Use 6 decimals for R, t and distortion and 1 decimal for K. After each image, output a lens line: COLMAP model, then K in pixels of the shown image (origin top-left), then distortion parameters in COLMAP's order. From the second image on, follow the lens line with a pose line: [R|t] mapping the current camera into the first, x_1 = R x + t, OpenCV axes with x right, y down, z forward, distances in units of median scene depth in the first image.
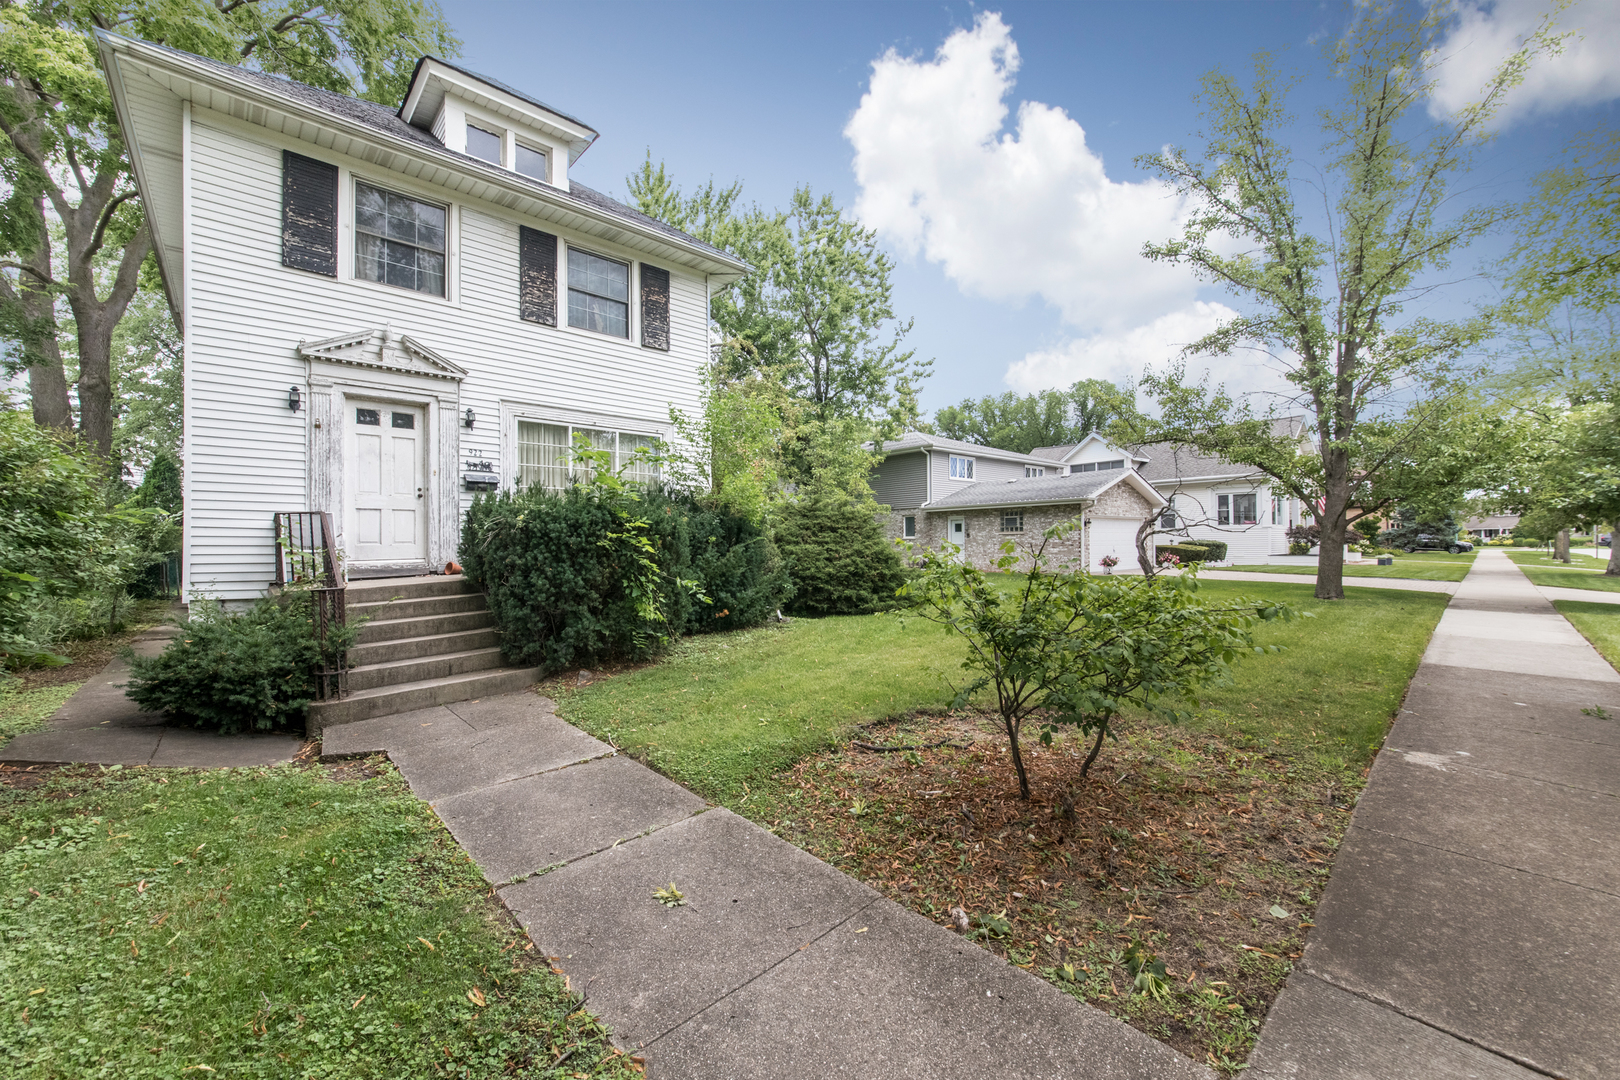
lens RADIAL K [[625.0, 0, 810.4], [0, 625.0, 533.9], [0, 0, 1]] dist [-0.000106, 0.000001]
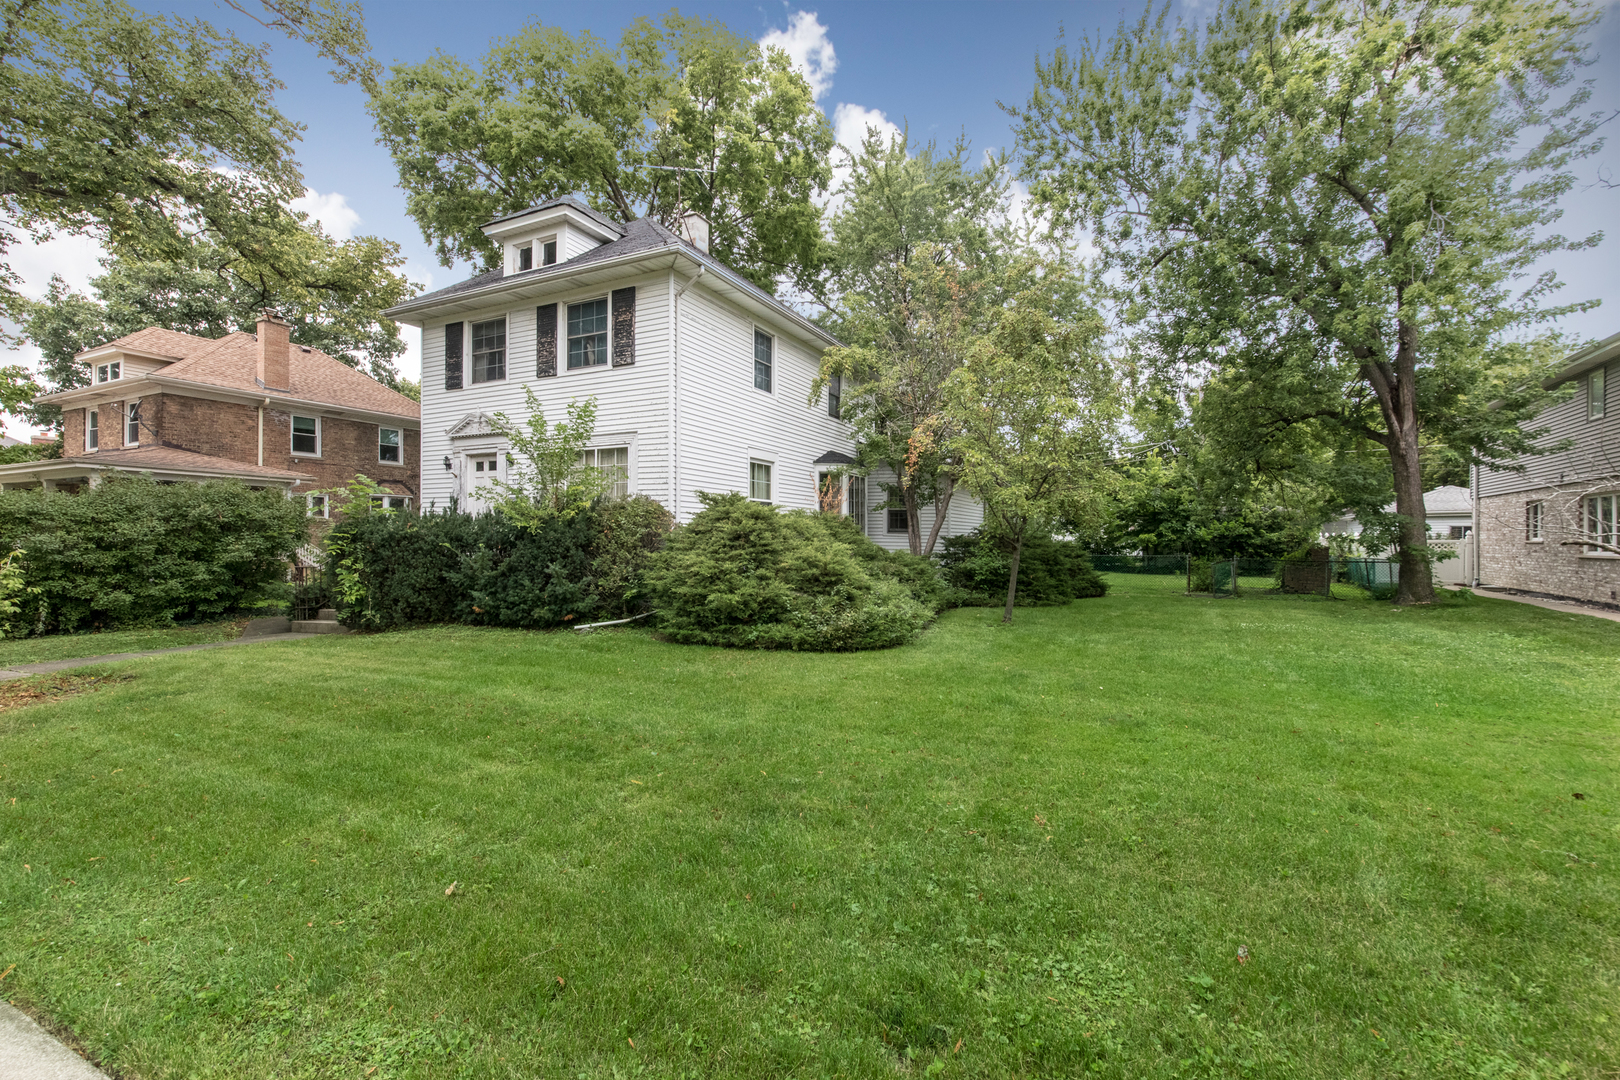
lens RADIAL K [[701.2, 0, 810.1], [0, 701.2, 539.3], [0, 0, 1]] dist [0.000451, 0.000005]
pose [[0.346354, 0.007476, -0.938074, 1.274600], [-0.002983, 0.999972, 0.006868, -0.012710], [0.938099, 0.000420, 0.346367, 1.150420]]
